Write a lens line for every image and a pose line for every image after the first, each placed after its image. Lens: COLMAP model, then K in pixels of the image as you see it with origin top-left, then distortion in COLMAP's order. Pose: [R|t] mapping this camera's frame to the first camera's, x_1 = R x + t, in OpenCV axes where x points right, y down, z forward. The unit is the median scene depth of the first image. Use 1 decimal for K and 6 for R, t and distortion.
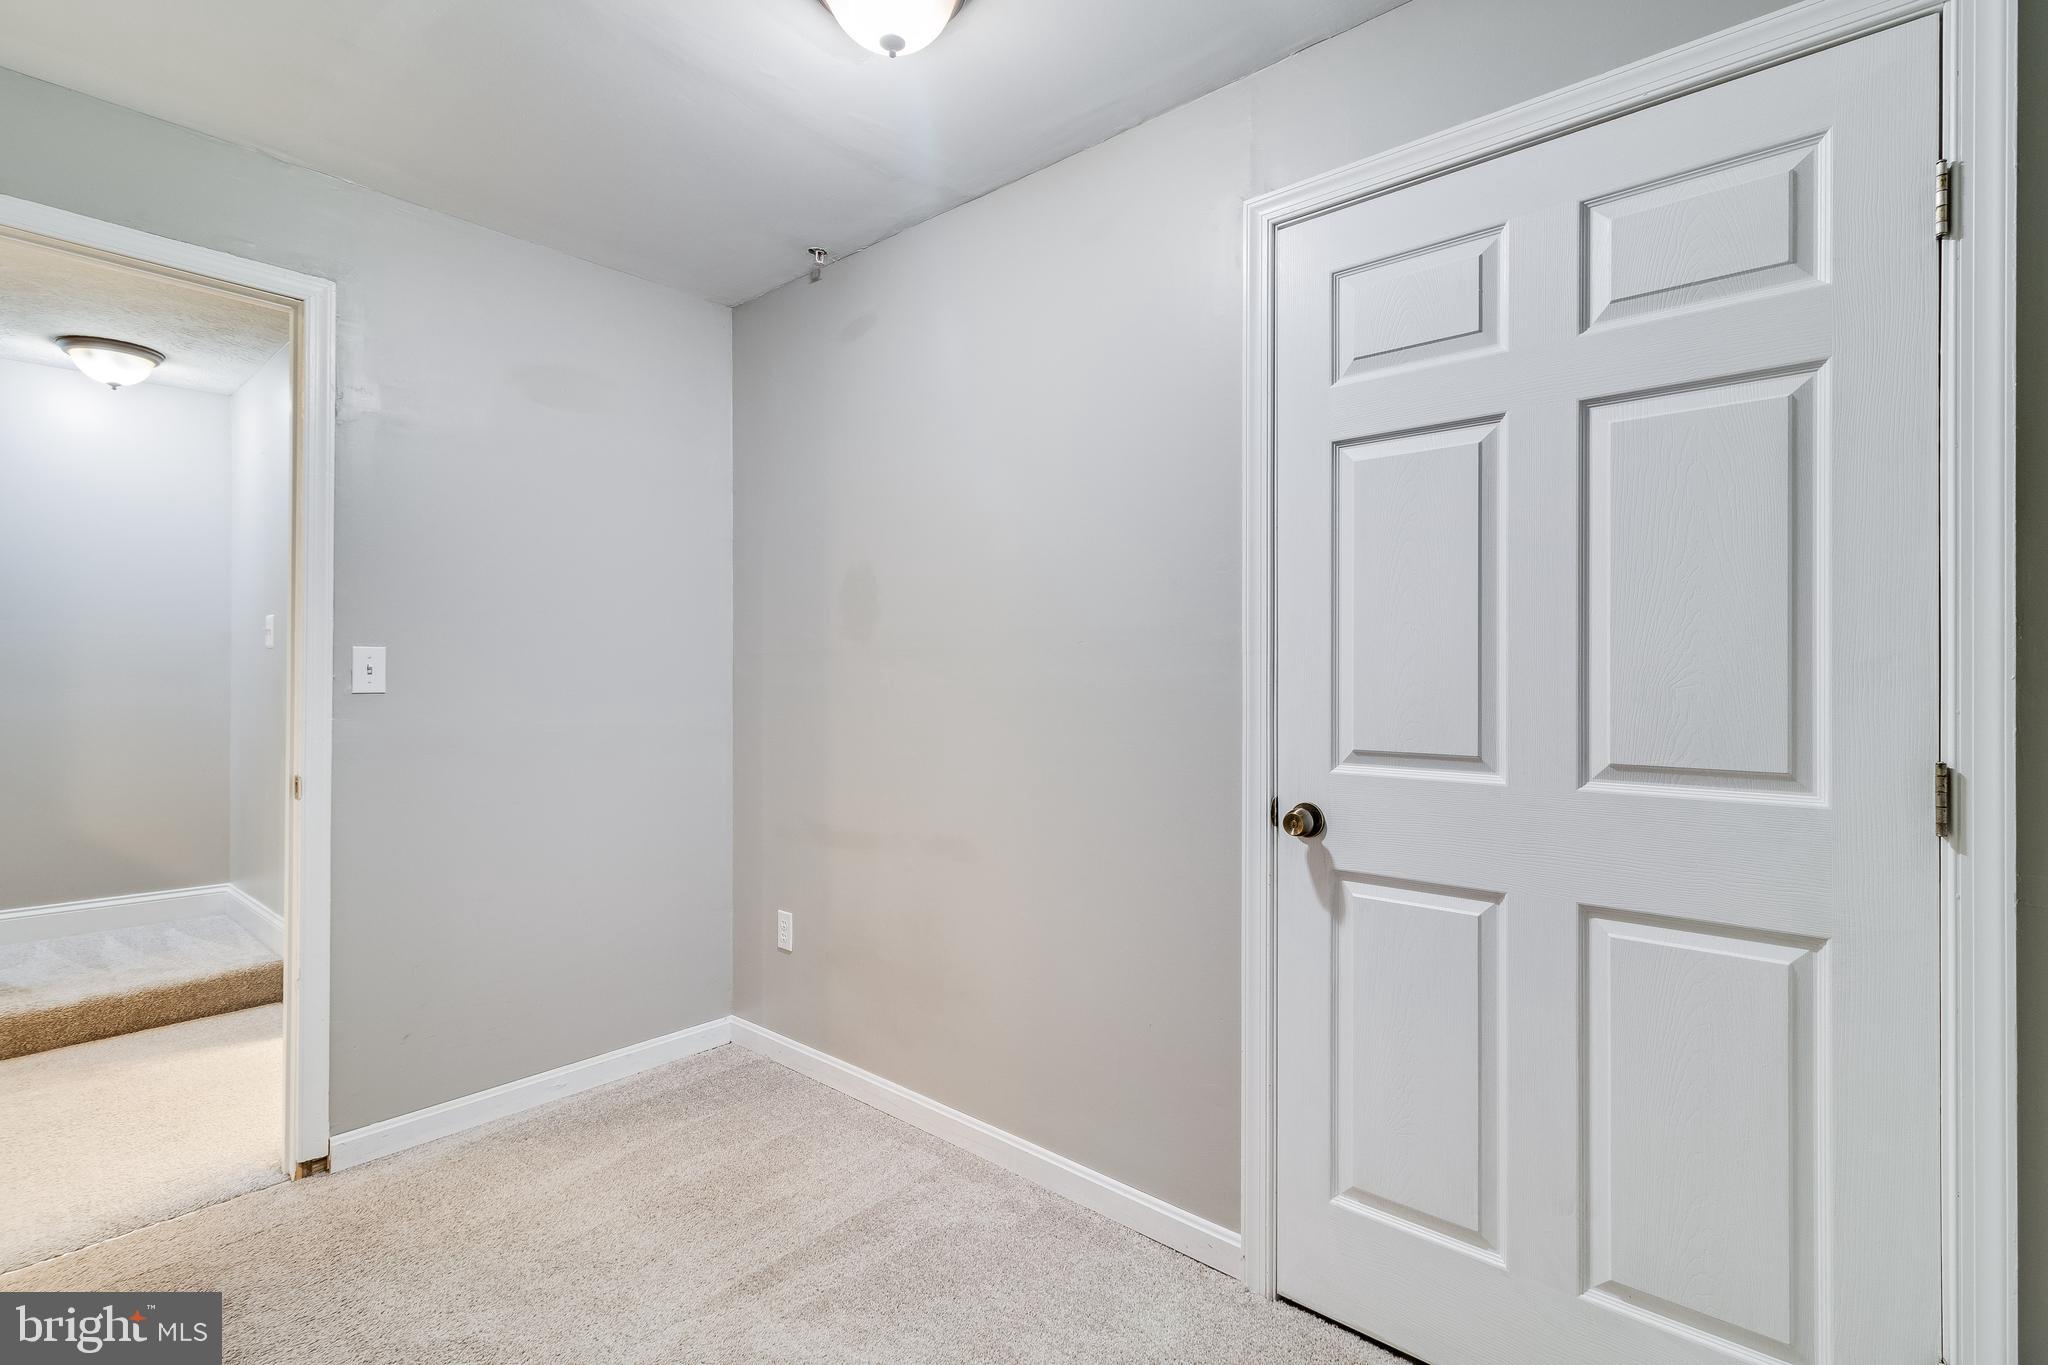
lens RADIAL K [[942.1, 0, 1025.5], [0, 942.1, 673.1], [0, 0, 1]] dist [0.009161, 0.000046]
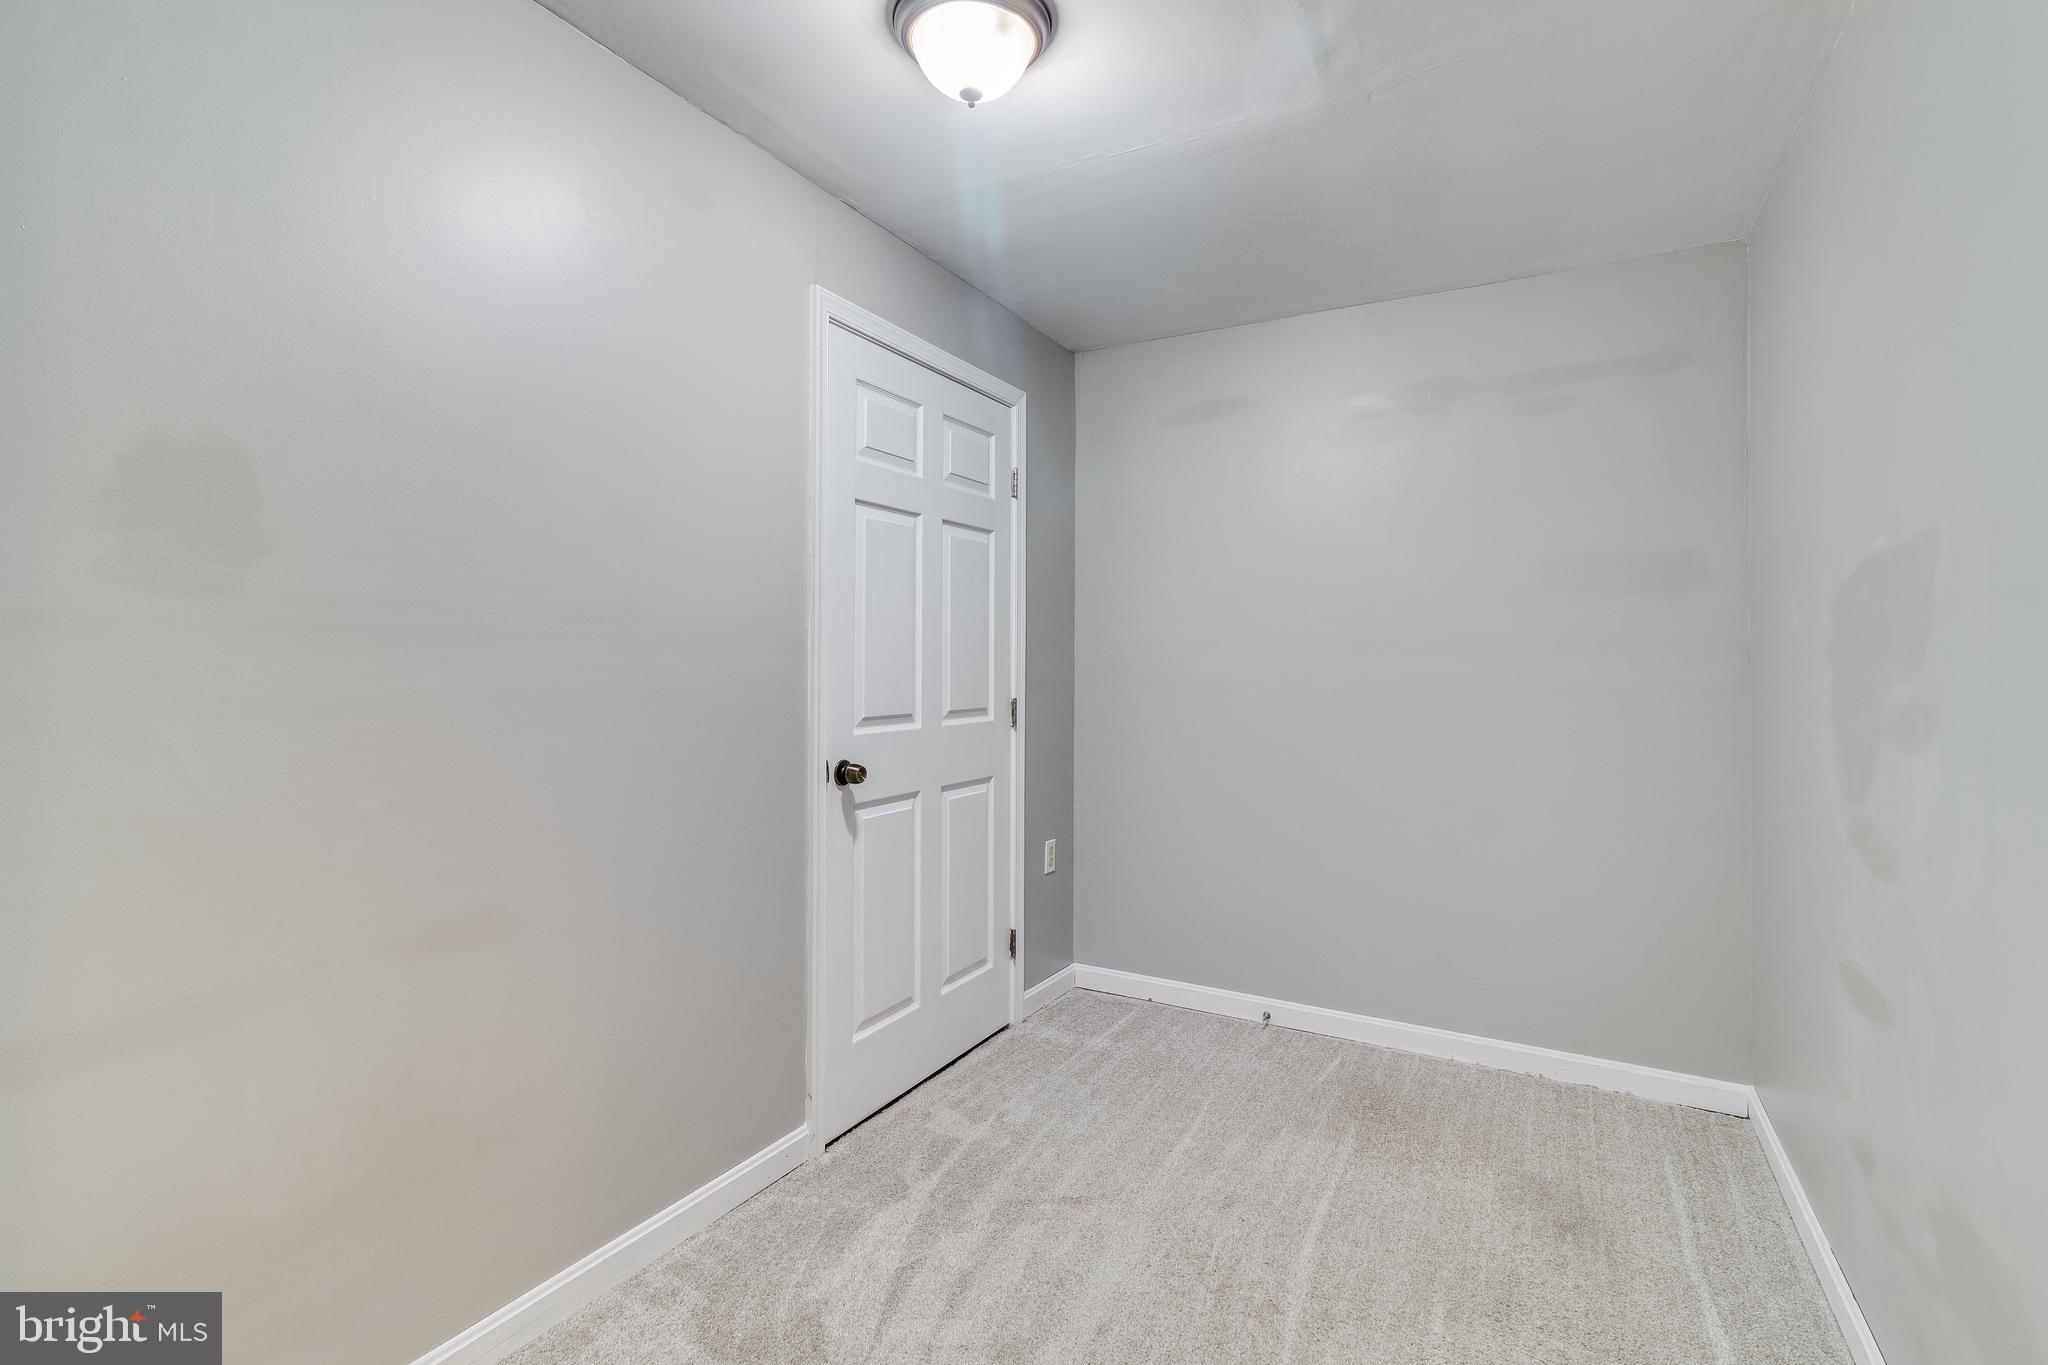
lens RADIAL K [[942.1, 0, 1027.1], [0, 942.1, 676.5], [0, 0, 1]] dist [0.009161, 0.000046]
pose [[-0.194769, -0.004819, 0.980837, -1.100807], [0.008555, 0.999942, 0.006611, 0.011960], [-0.980812, 0.009678, -0.194716, 1.025120]]
